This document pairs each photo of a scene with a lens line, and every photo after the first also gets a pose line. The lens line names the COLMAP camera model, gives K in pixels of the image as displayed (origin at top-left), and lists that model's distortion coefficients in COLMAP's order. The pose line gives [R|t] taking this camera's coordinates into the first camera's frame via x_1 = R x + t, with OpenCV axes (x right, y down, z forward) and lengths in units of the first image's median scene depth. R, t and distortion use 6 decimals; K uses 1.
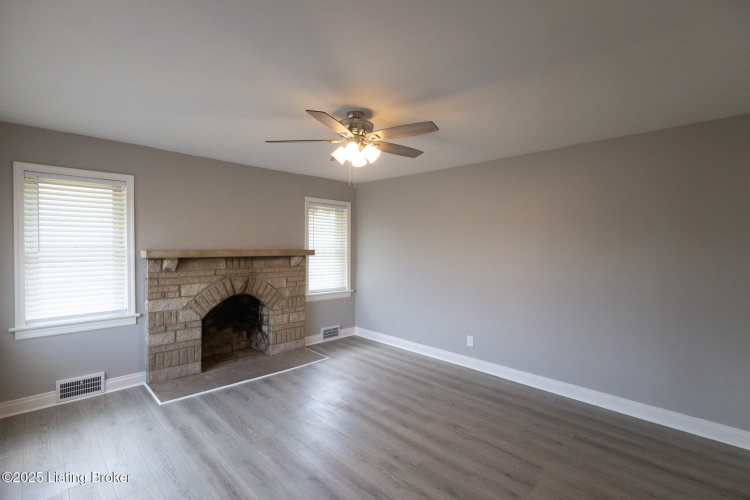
lens RADIAL K [[348.9, 0, 375.8], [0, 348.9, 251.6], [0, 0, 1]] dist [0.008042, -0.000229]
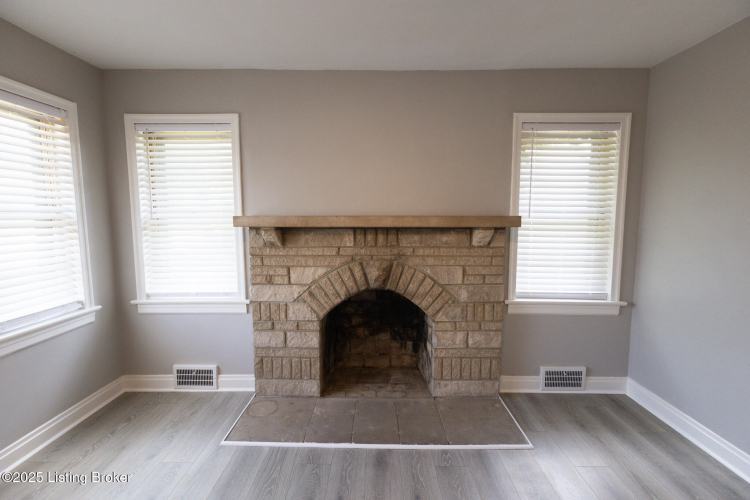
lens RADIAL K [[348.9, 0, 373.2], [0, 348.9, 249.4], [0, 0, 1]] dist [0.008042, -0.000229]
pose [[0.701858, 0.060941, -0.709705, 0.039735], [-0.008028, 0.996947, 0.077667, 0.006154], [0.712272, -0.048813, 0.700204, 0.609357]]
